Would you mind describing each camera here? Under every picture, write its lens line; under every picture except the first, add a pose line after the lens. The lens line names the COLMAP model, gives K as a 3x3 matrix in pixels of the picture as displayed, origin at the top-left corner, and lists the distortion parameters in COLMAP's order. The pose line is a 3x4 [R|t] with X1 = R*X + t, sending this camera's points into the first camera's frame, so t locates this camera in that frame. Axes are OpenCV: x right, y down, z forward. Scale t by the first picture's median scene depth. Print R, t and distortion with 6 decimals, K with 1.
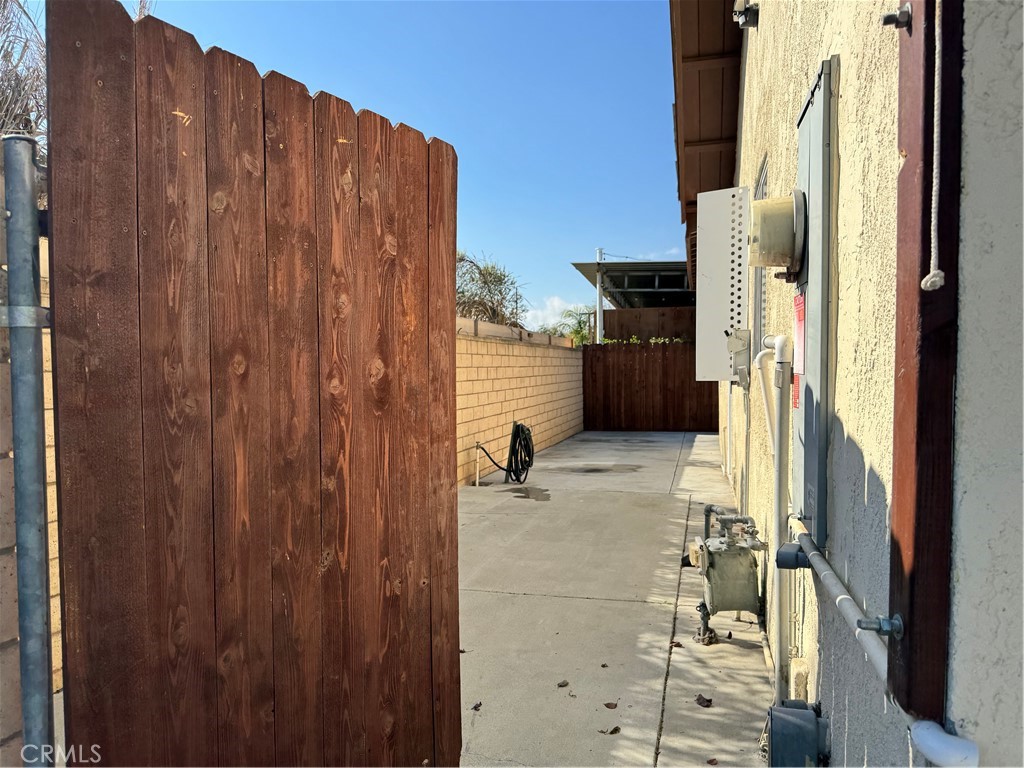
lens RADIAL K [[776.3, 0, 515.1], [0, 776.3, 381.4], [0, 0, 1]] dist [0.011811, -0.004266]
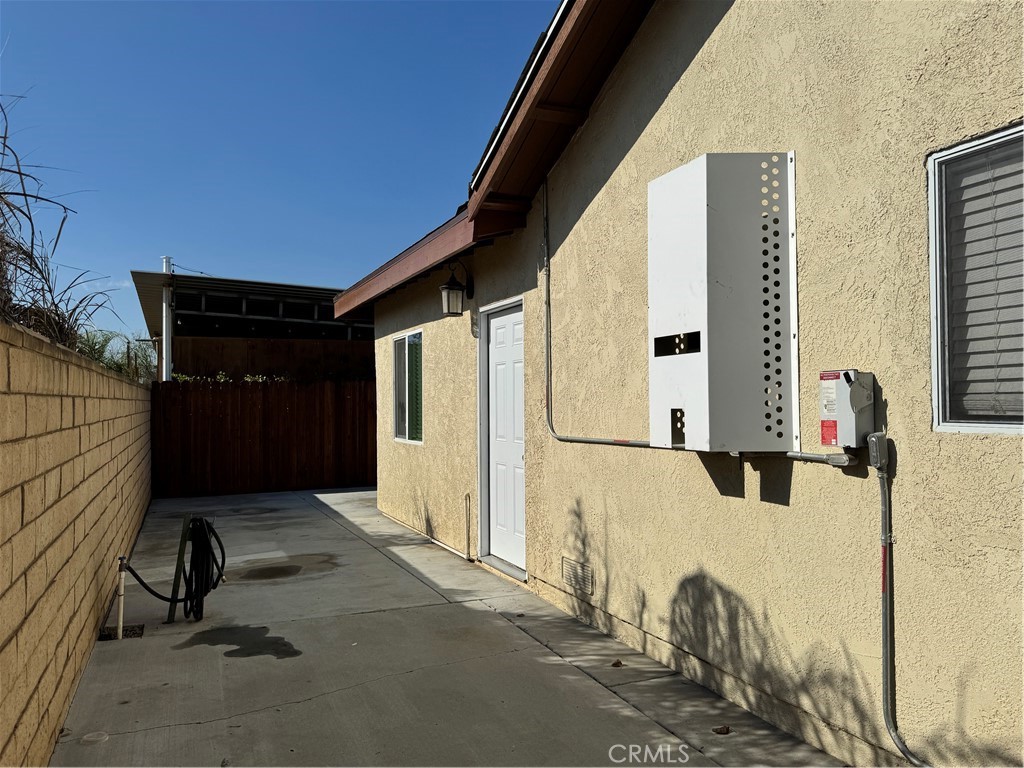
lens RADIAL K [[776.3, 0, 515.1], [0, 776.3, 381.4], [0, 0, 1]] dist [0.011811, -0.004266]
pose [[0.781410, 0.017214, 0.623780, -0.105508], [0.000992, 0.999584, -0.028828, -0.025463], [-0.624017, 0.023145, 0.781068, 0.186030]]
